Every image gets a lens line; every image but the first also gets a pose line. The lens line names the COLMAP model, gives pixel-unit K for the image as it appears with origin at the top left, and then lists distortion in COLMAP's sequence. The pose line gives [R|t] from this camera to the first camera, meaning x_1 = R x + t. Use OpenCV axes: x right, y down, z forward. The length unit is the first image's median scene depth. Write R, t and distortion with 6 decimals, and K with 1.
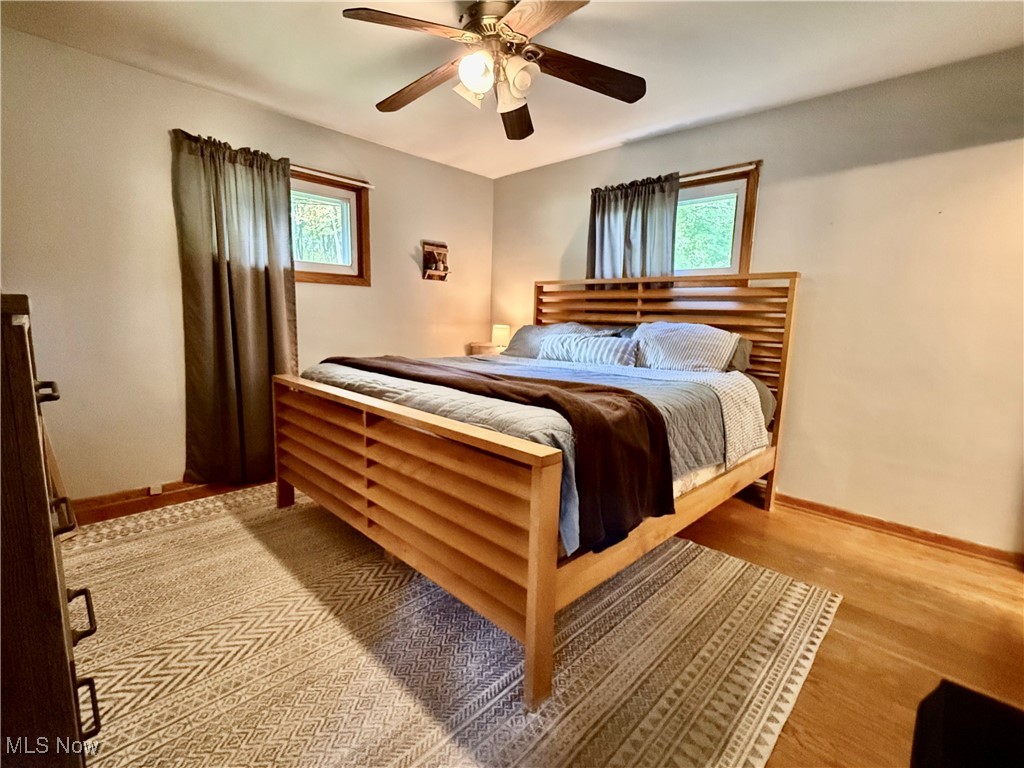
lens RADIAL K [[479.5, 0, 516.2], [0, 479.5, 387.2], [0, 0, 1]] dist [0.003338, 0.000058]
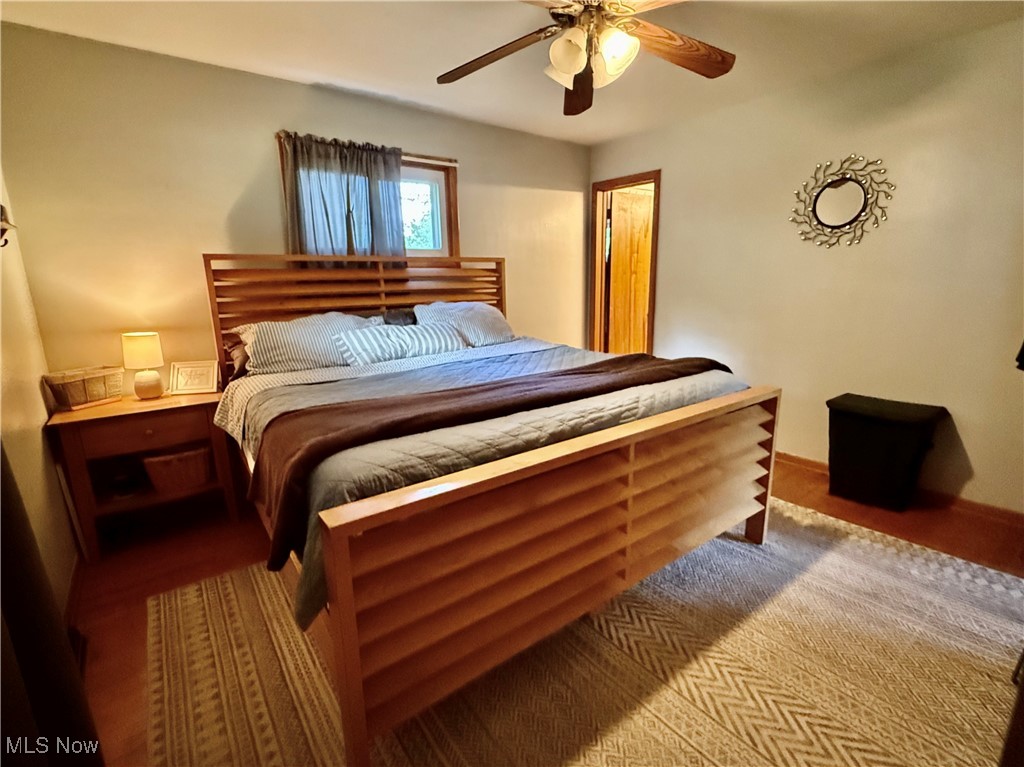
lens RADIAL K [[473.3, 0, 518.2], [0, 473.3, 393.8], [0, 0, 1]] dist [-0.003276, -0.000225]
pose [[0.149005, -0.261782, 0.953555, -0.713448], [0.170310, 0.956704, 0.236033, -0.163982], [-0.974060, 0.127230, 0.187138, 0.683718]]
